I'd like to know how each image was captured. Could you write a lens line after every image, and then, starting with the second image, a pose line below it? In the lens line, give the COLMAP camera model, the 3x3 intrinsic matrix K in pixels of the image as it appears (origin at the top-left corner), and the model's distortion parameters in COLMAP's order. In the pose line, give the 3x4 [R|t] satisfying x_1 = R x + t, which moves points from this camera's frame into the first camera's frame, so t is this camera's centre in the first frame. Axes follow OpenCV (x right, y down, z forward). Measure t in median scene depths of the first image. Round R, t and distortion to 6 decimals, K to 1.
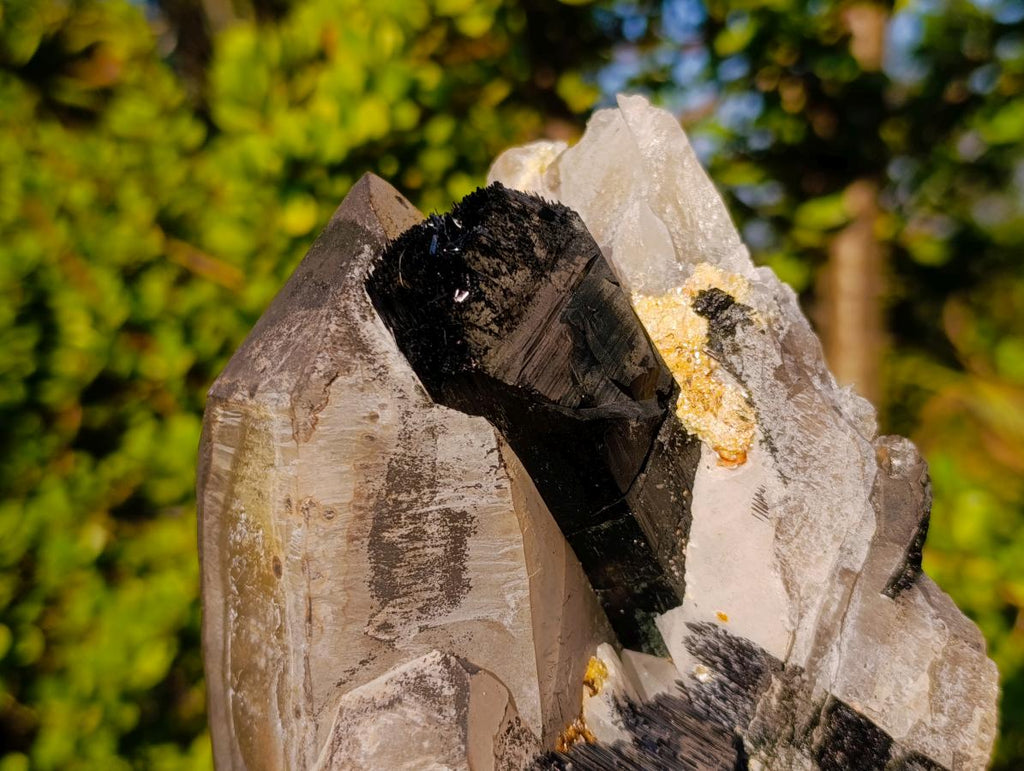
lens RADIAL K [[1522.3, 0, 516.9], [0, 1522.3, 382.8], [0, 0, 1]] dist [0.275904, -1.651867]
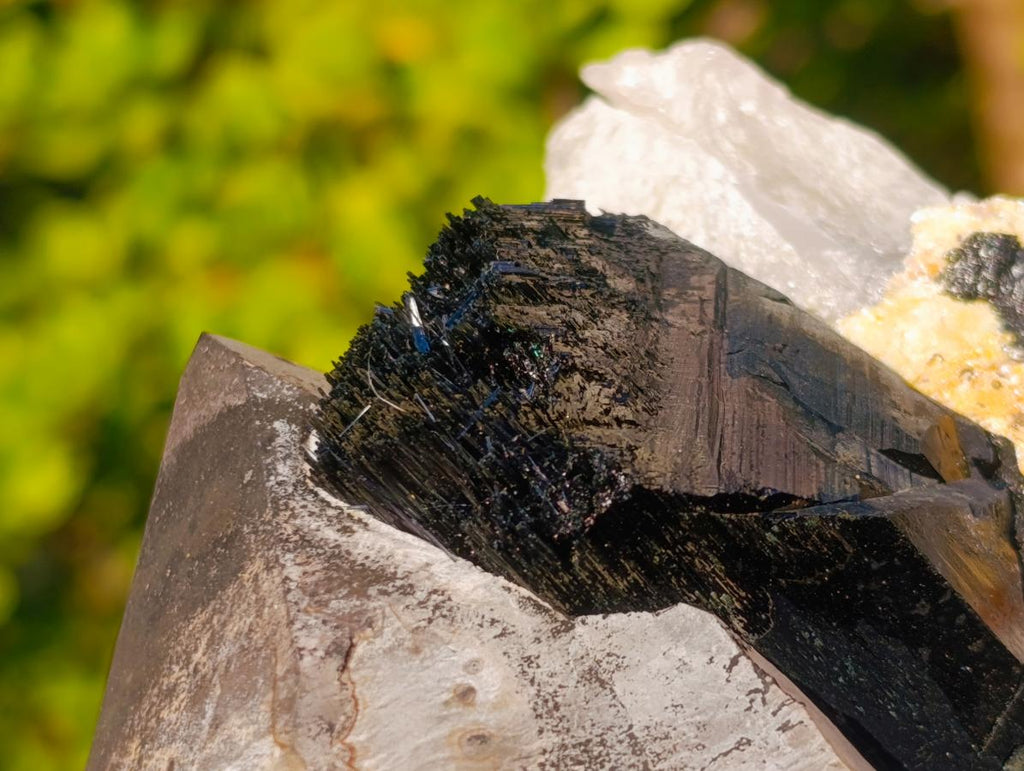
lens RADIAL K [[2978.9, 0, 550.2], [0, 2978.9, 346.4], [0, 0, 1]] dist [0.329563, -1.829705]
pose [[0.899168, -0.373517, 0.227993, -0.226640], [0.431362, 0.844220, -0.318151, 0.218922], [-0.073641, 0.384419, 0.920217, 0.156418]]
